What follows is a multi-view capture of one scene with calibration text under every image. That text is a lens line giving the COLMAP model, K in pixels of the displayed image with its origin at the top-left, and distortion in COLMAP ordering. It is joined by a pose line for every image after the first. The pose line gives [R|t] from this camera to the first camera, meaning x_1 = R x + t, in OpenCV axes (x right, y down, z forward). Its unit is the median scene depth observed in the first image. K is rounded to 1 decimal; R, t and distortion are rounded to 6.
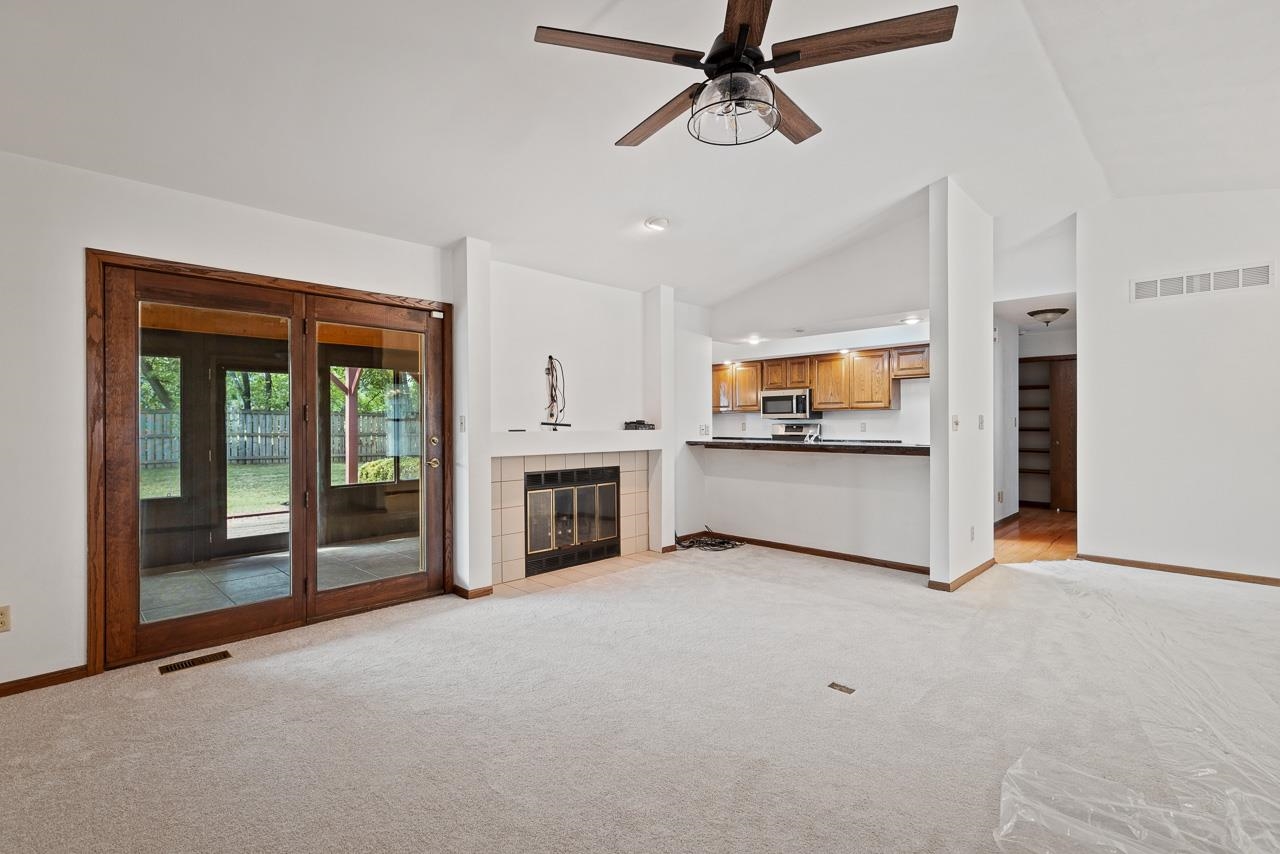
lens RADIAL K [[585.1, 0, 634.9], [0, 585.1, 419.6], [0, 0, 1]] dist [0.008750, -0.001058]
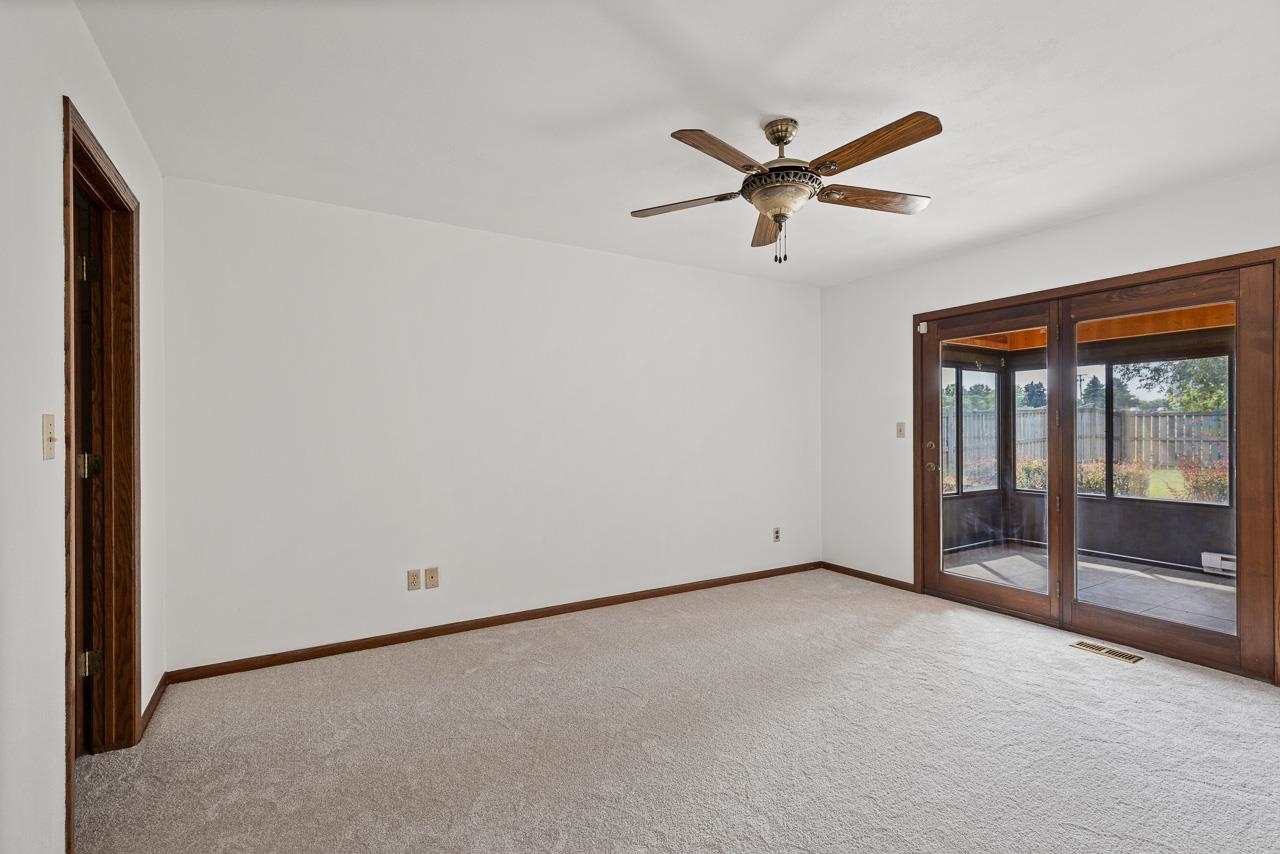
lens RADIAL K [[578.5, 0, 640.0], [0, 578.5, 427.0], [0, 0, 1]] dist [0.001595, 0.000109]
pose [[-0.248586, 0.004783, -0.968598, 0.426476], [0.008739, 0.999958, 0.002695, -0.003533], [0.968570, -0.007794, -0.248618, 0.411051]]
